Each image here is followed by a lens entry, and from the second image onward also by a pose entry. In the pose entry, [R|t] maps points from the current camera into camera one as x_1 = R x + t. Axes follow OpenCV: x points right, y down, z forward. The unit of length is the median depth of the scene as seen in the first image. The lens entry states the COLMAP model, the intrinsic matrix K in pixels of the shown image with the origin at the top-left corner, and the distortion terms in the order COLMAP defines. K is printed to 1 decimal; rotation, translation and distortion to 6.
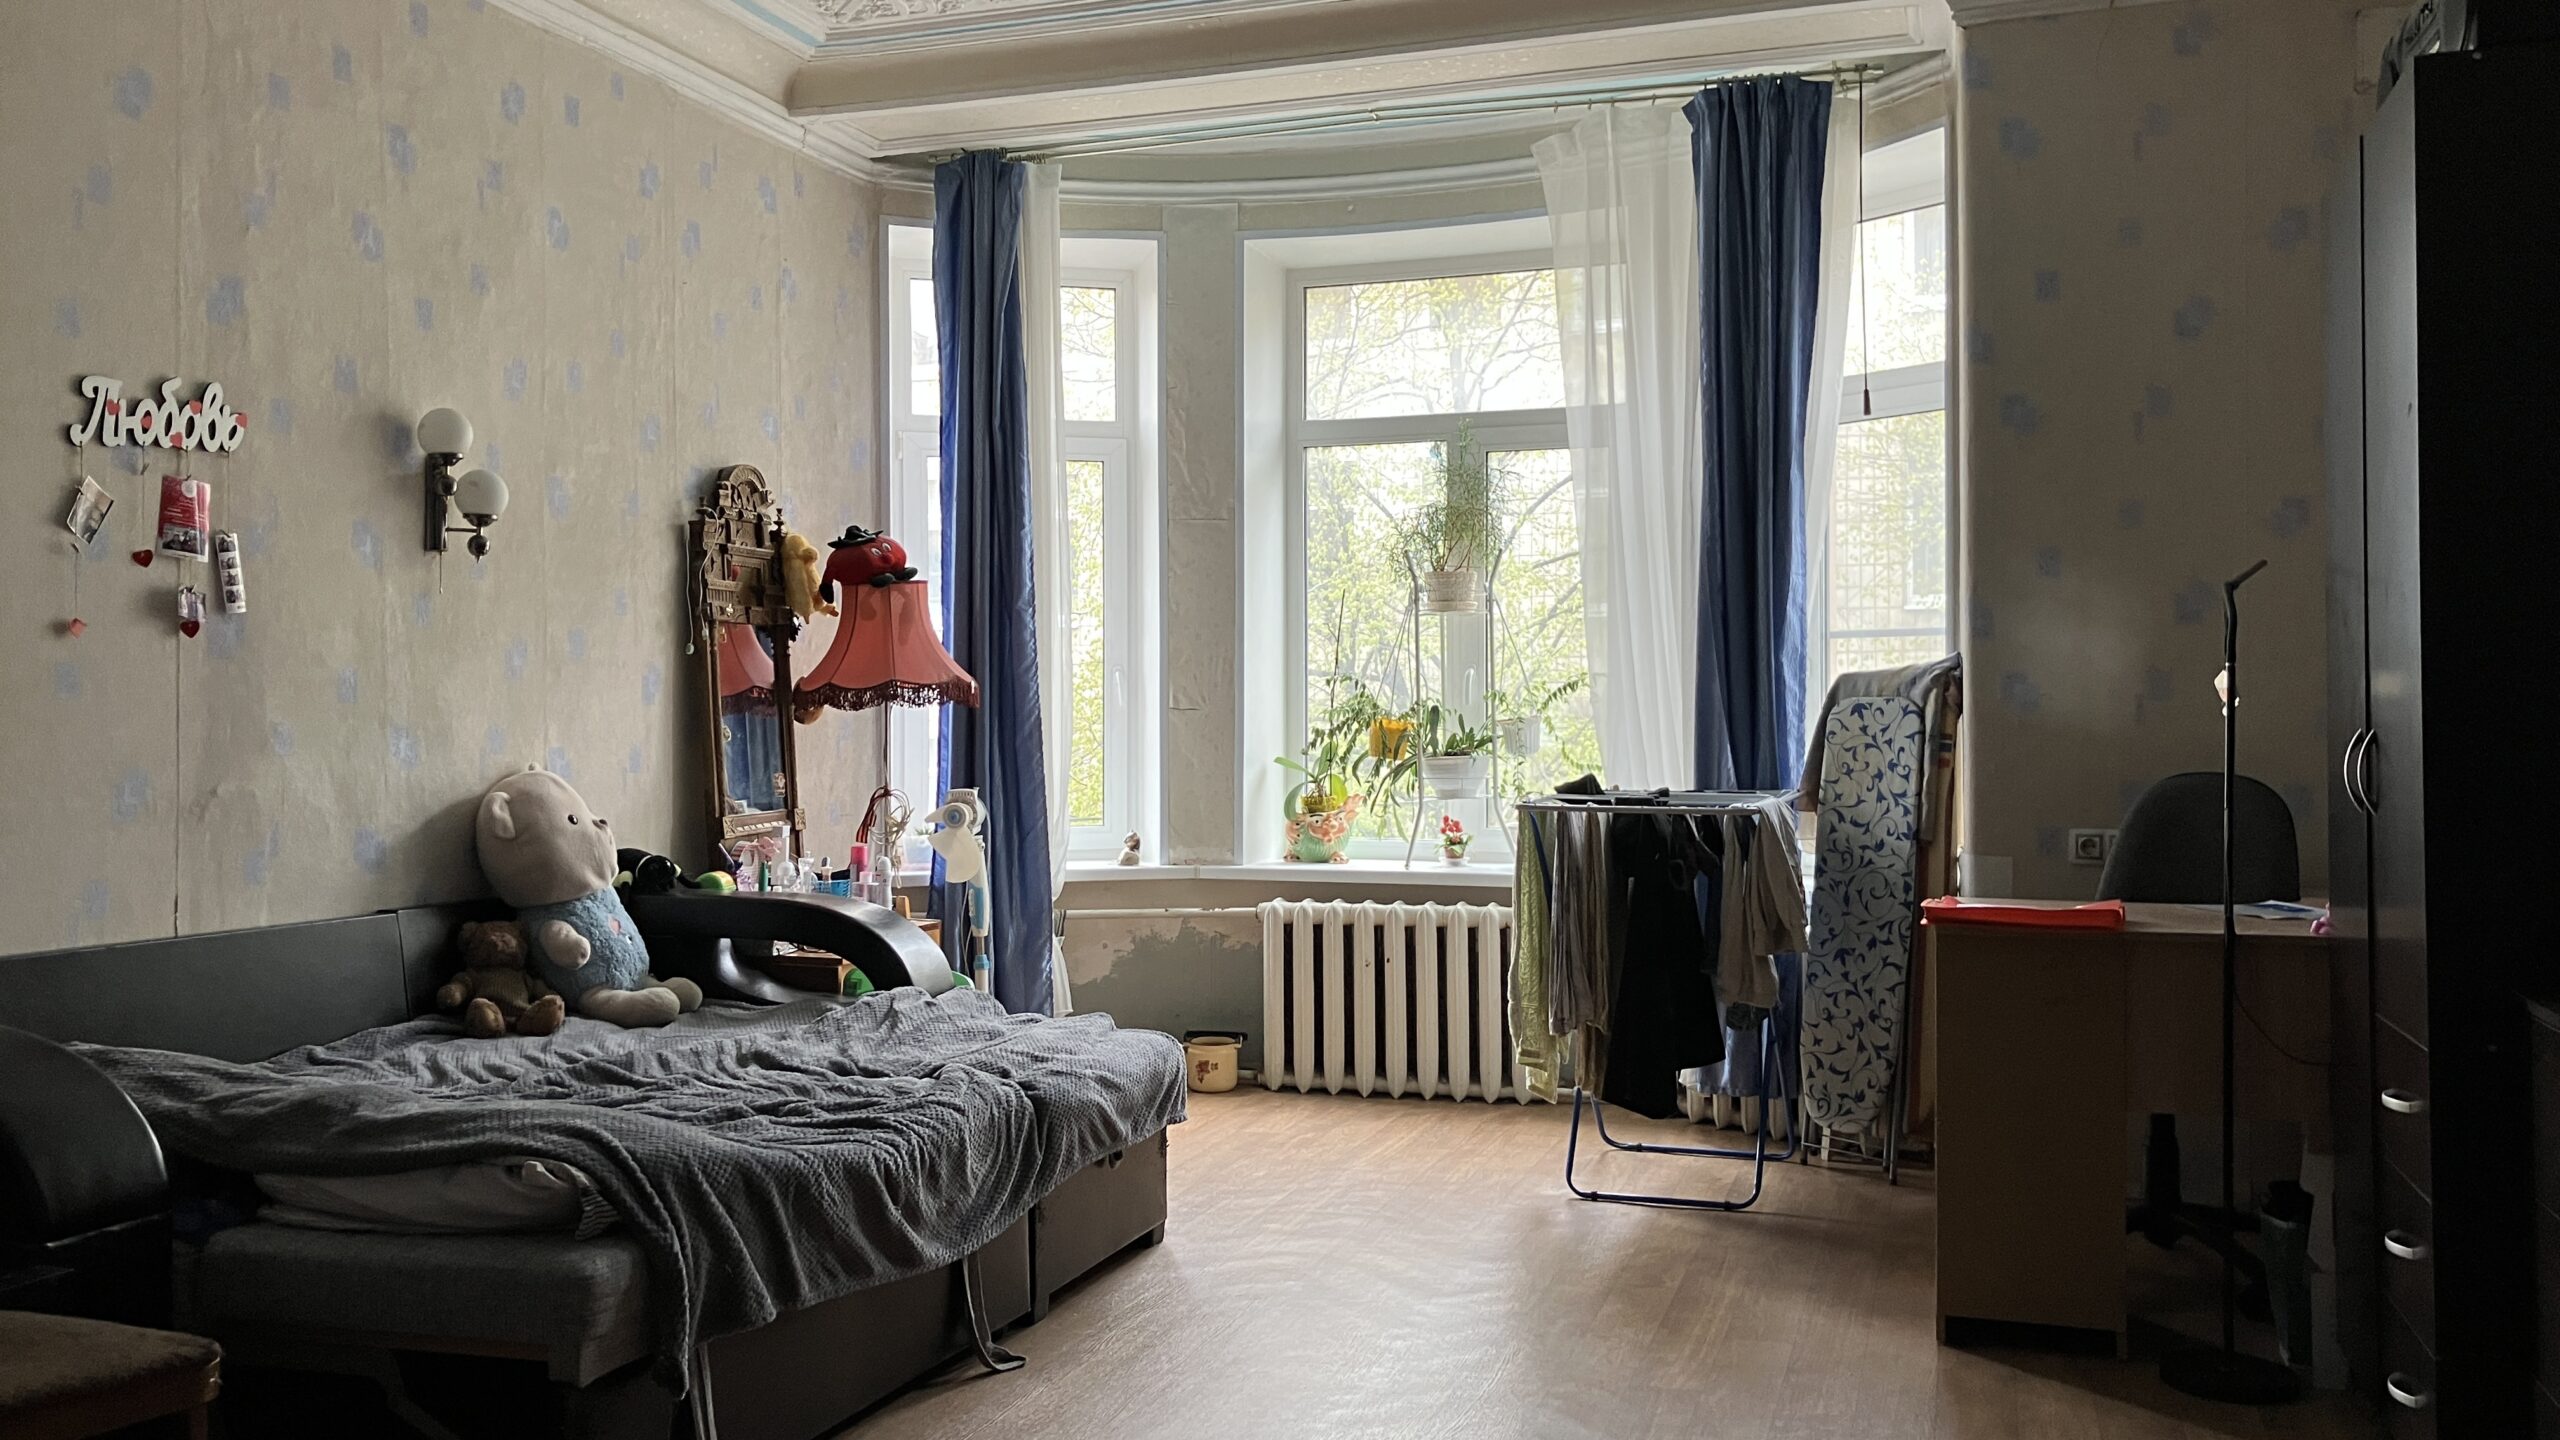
lens RADIAL K [[2050.9, 0, 1284.1], [0, 2050.9, 735.5], [0, 0, 1]] dist [0.082842, -0.345887]
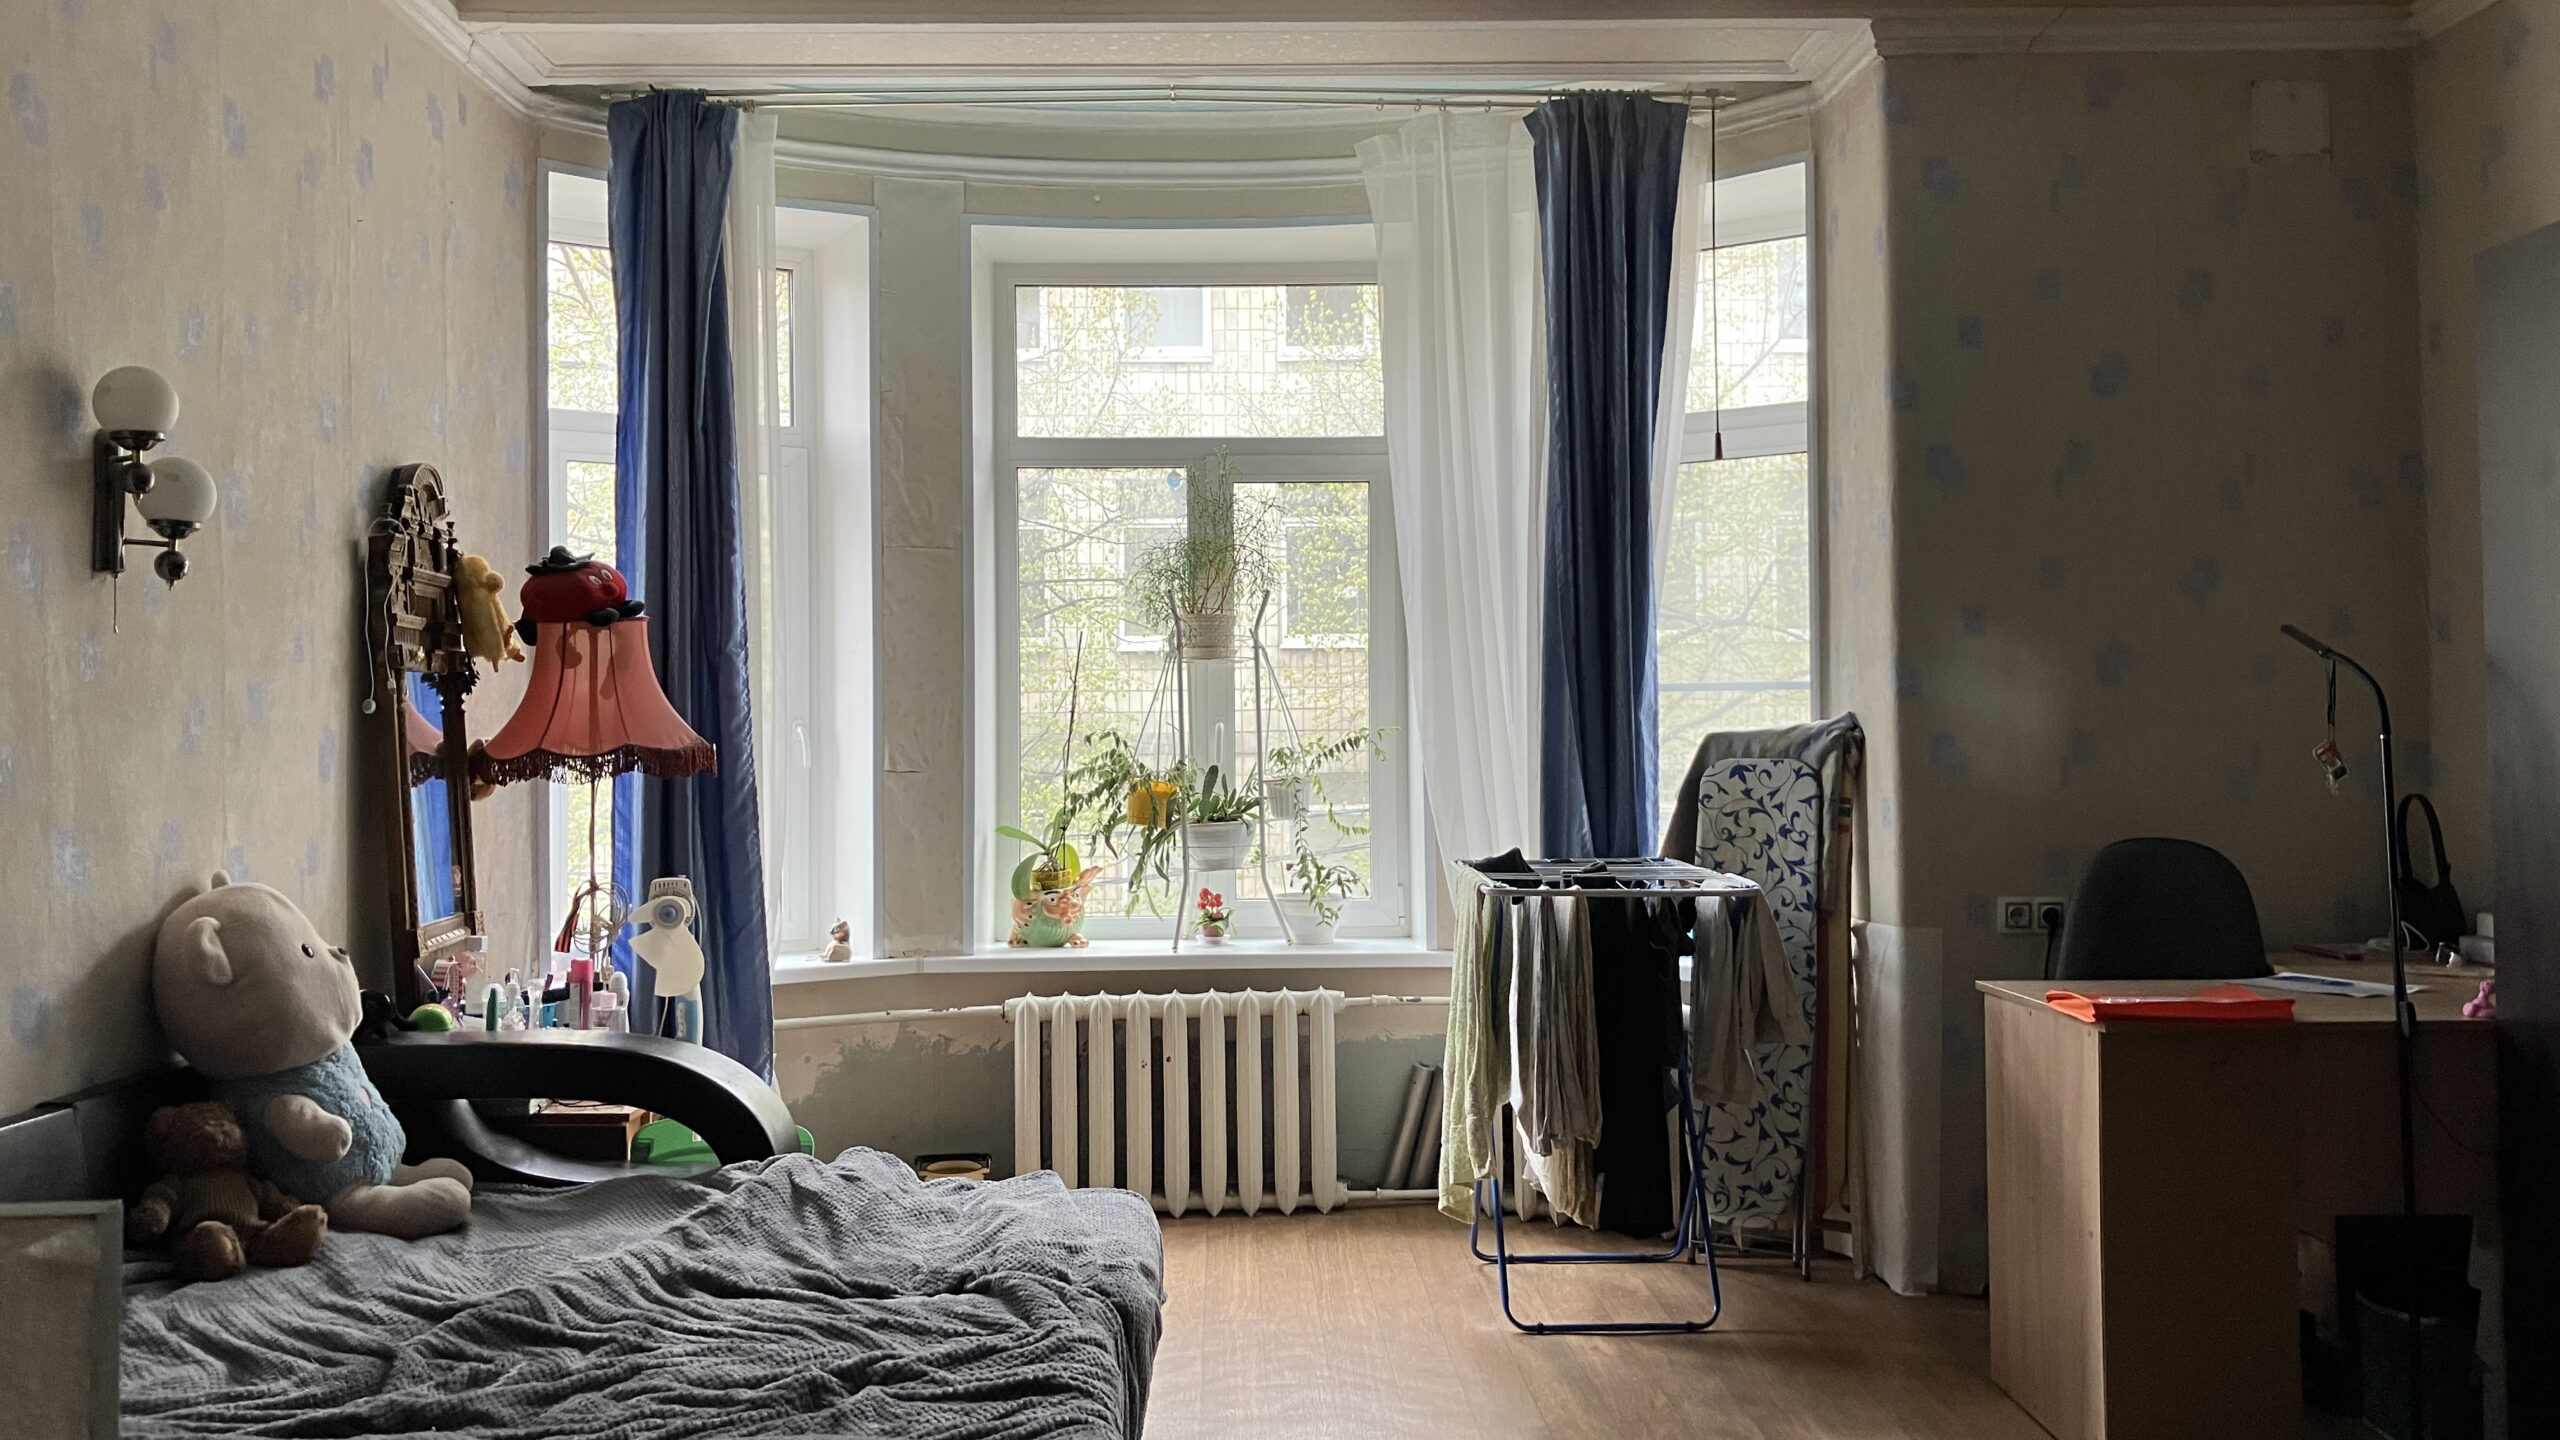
lens RADIAL K [[2074.0, 0, 1280.0], [0, 2074.0, 720.0], [0, 0, 1]] dist [0.000421, -0.005464]
pose [[0.940682, -0.002096, 0.339283, -0.229145], [0.009727, 0.999736, -0.020793, -0.017820], [-0.339150, 0.022860, 0.940455, 0.175136]]
